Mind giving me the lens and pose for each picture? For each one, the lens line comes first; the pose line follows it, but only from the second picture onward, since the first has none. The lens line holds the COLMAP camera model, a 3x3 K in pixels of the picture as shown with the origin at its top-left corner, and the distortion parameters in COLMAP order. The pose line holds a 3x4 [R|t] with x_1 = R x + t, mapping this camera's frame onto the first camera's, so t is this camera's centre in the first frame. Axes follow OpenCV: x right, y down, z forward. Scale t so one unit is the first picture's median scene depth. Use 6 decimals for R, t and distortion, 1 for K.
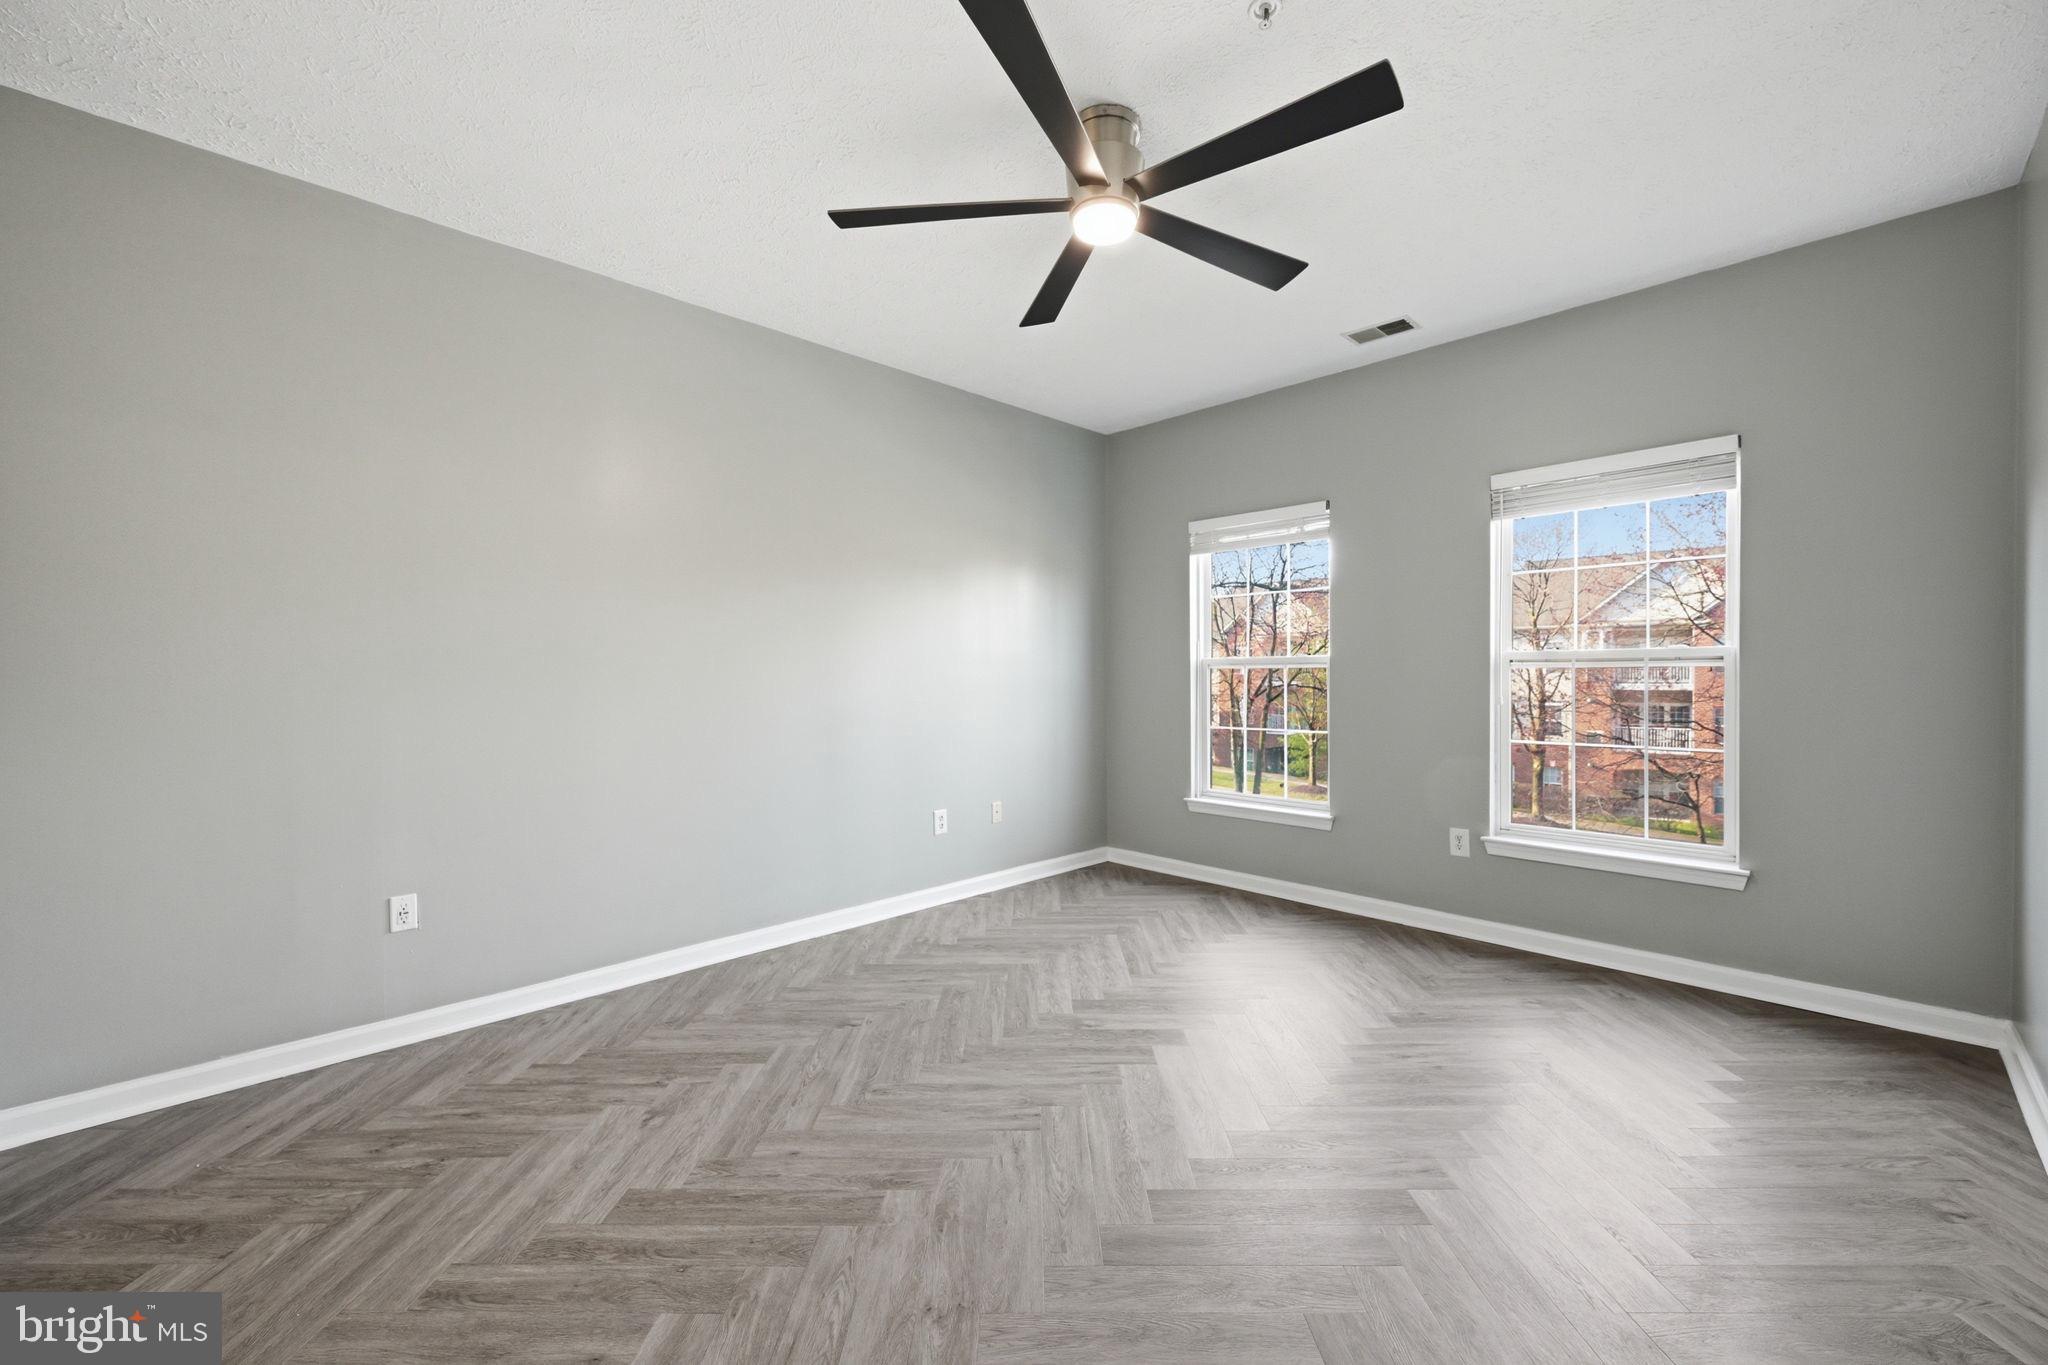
lens RADIAL K [[809.9, 0, 1027.7], [0, 809.9, 669.7], [0, 0, 1]] dist [-0.001159, -0.000182]
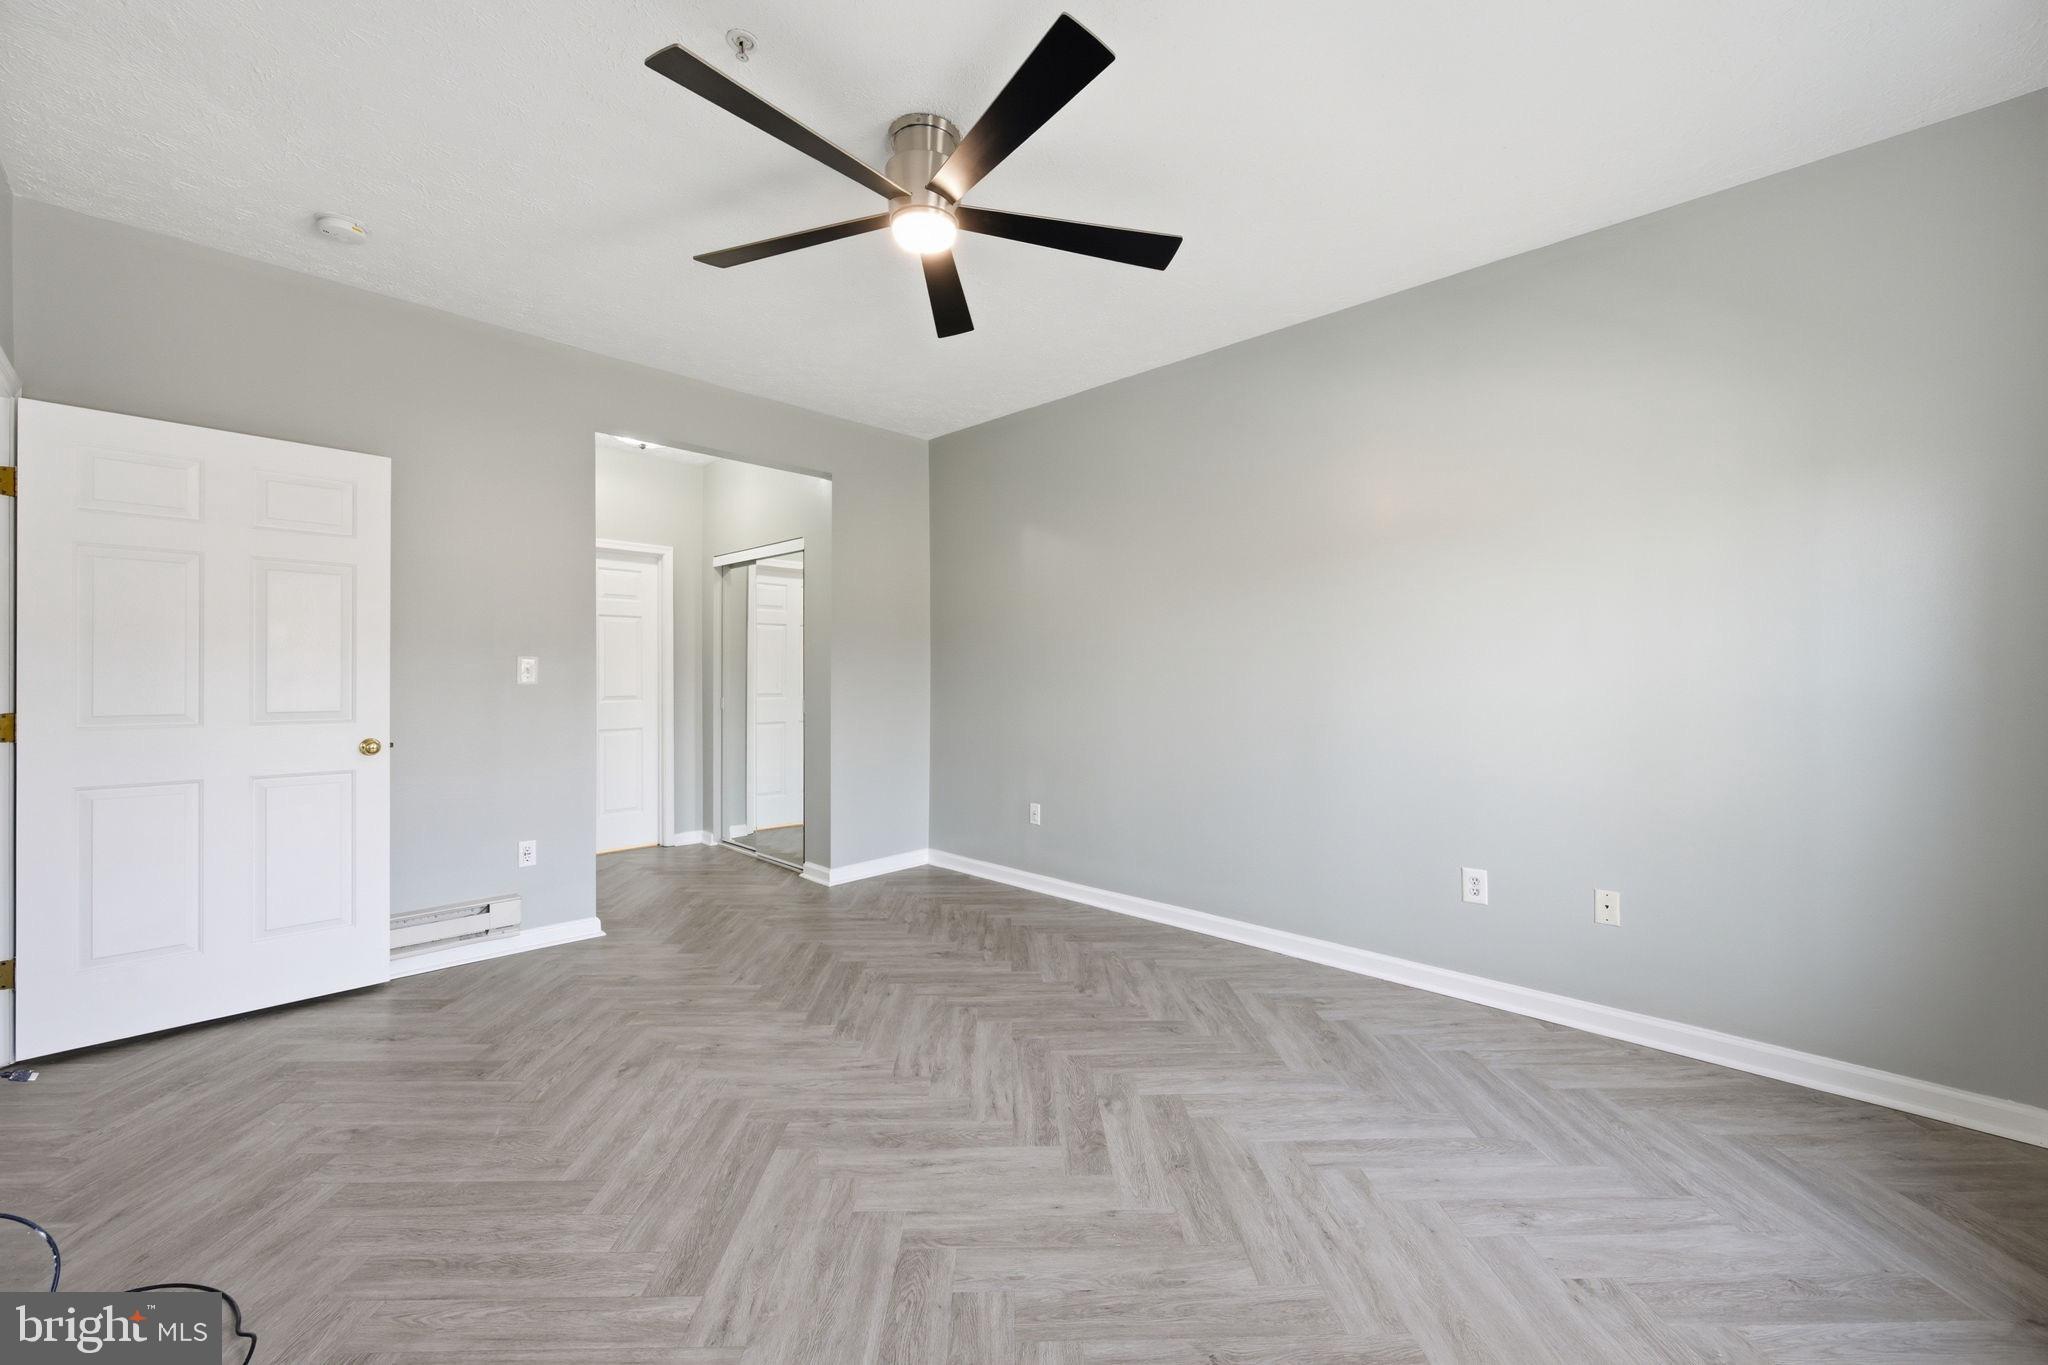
lens RADIAL K [[809.9, 0, 1027.7], [0, 809.9, 669.7], [0, 0, 1]] dist [-0.001159, -0.000182]
pose [[0.022492, -0.003167, -0.999742, 0.887619], [0.002940, 0.999991, -0.003102, -0.000428], [0.999743, -0.002869, 0.022501, 0.889662]]
